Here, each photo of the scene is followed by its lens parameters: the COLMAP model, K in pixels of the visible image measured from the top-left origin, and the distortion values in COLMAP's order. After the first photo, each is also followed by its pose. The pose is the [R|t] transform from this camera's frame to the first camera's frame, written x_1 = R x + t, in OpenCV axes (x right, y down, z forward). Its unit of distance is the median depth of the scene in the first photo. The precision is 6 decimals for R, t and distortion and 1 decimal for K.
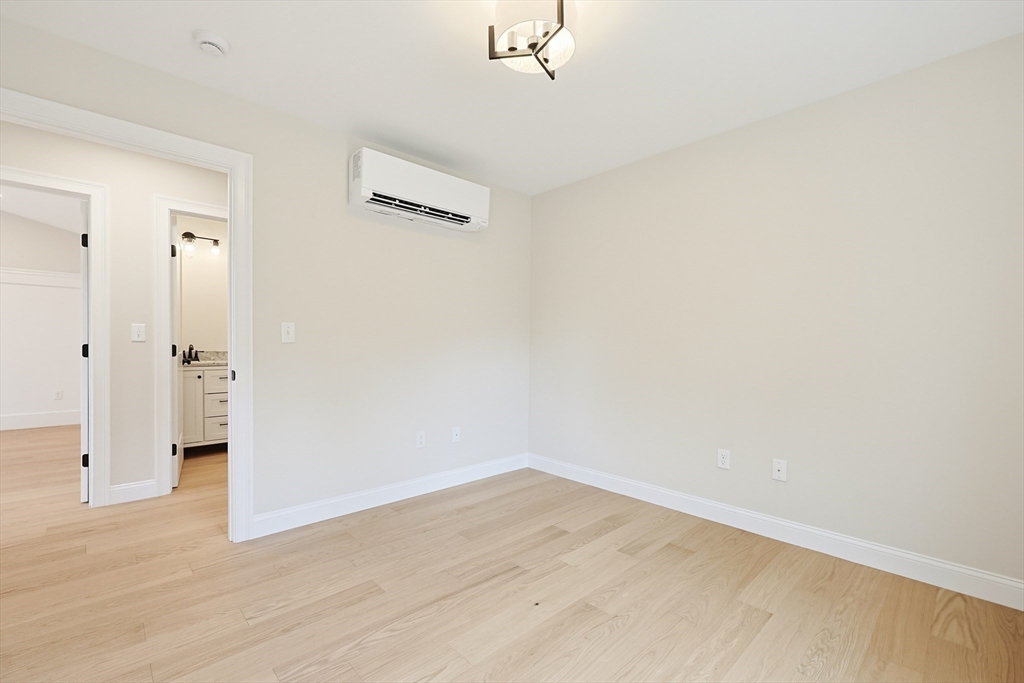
lens RADIAL K [[436.3, 0, 512.0], [0, 436.3, 341.5], [0, 0, 1]] dist [-0.000365, -0.000112]
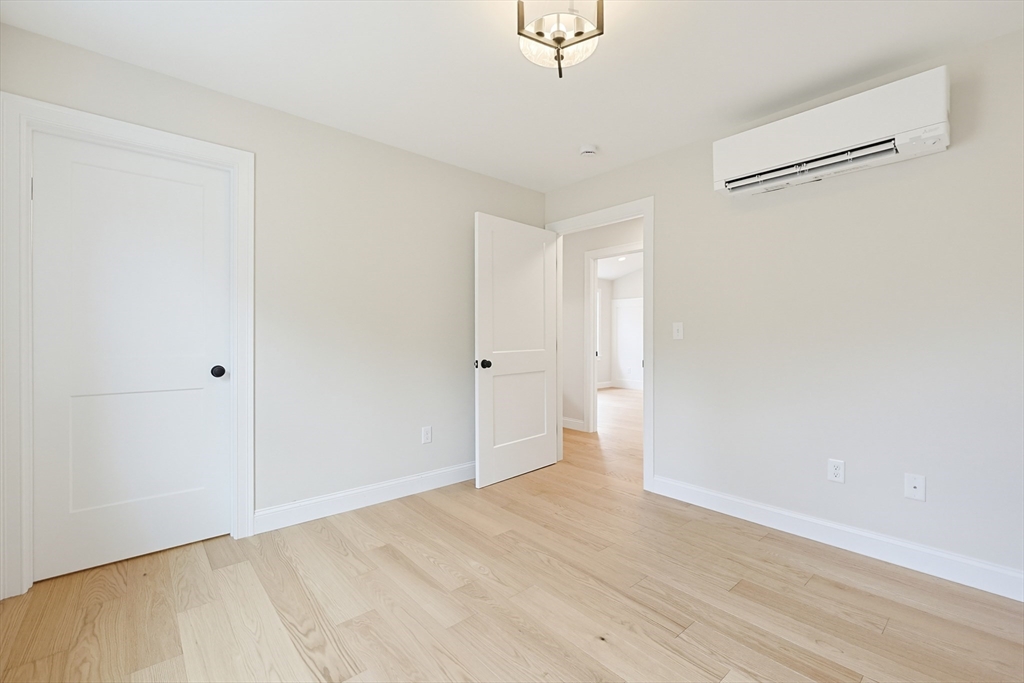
lens RADIAL K [[418.2, 0, 512.0], [0, 418.2, 329.4], [0, 0, 1]] dist [0.000334, 0.000061]
pose [[-0.008351, -0.028939, -0.999546, 0.688852], [0.004468, 0.999570, -0.028977, 0.006214], [0.999955, -0.004708, -0.008218, 0.627474]]
